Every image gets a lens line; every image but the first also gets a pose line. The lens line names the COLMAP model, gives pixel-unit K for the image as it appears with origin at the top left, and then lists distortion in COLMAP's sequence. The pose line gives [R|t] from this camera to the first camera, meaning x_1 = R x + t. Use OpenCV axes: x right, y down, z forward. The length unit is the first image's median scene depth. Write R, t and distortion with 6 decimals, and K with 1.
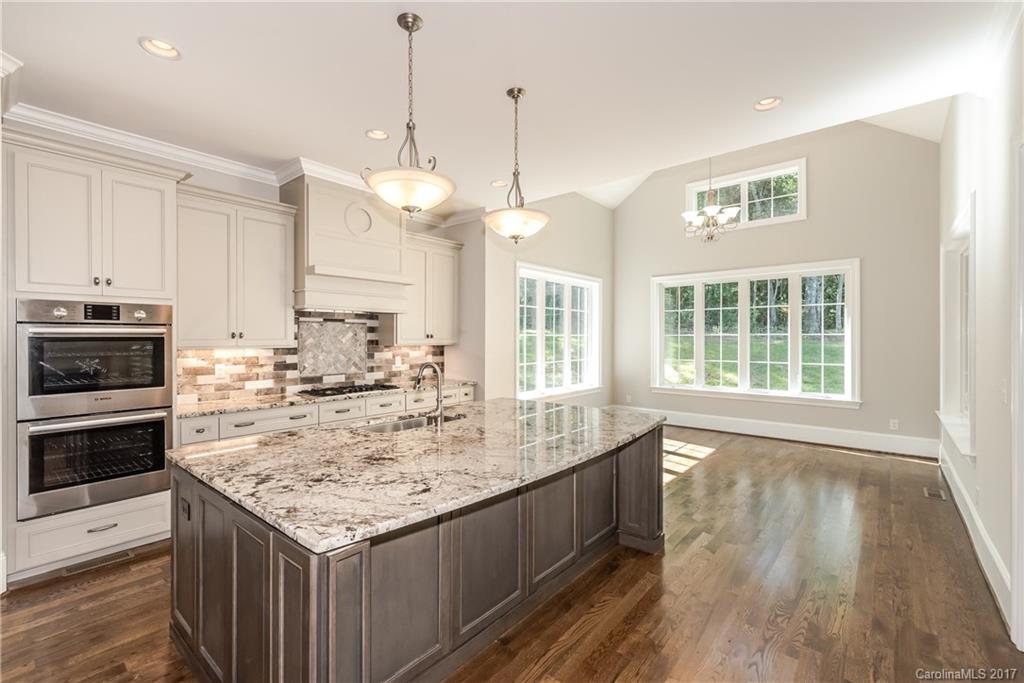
lens RADIAL K [[447.7, 0, 512.0], [0, 447.7, 341.5], [0, 0, 1]] dist [0.000262, -0.000286]
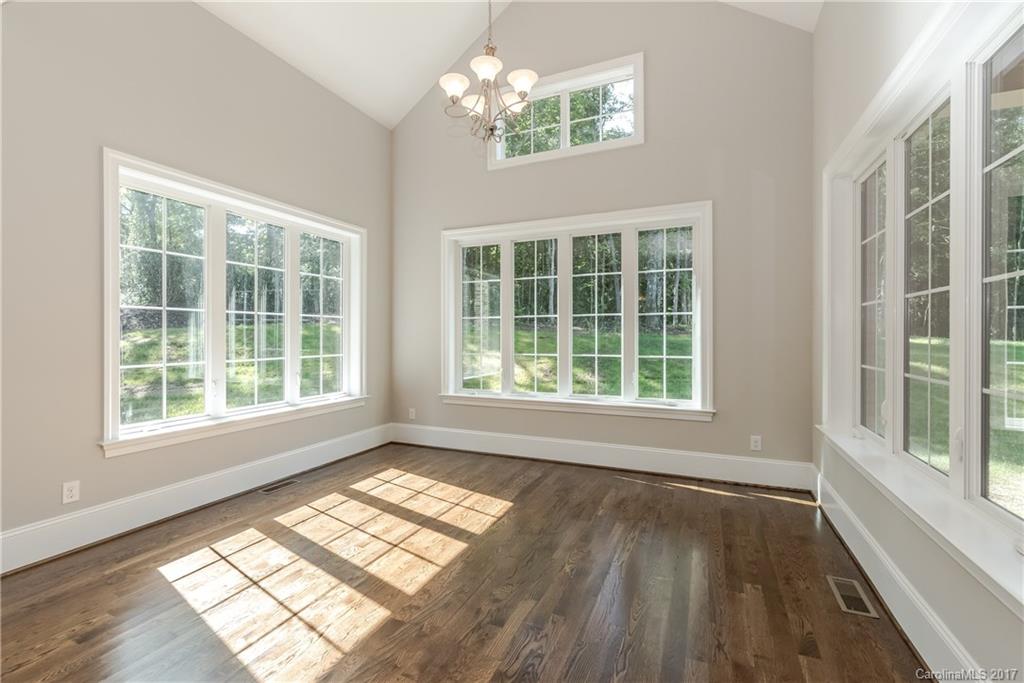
lens RADIAL K [[447.7, 0, 512.0], [0, 447.7, 341.5], [0, 0, 1]] dist [0.000262, -0.000286]
pose [[0.959685, -0.006588, 0.280999, 0.251899], [0.004213, 0.999950, 0.009055, 0.018106], [-0.281045, -0.007507, 0.959665, 0.372429]]
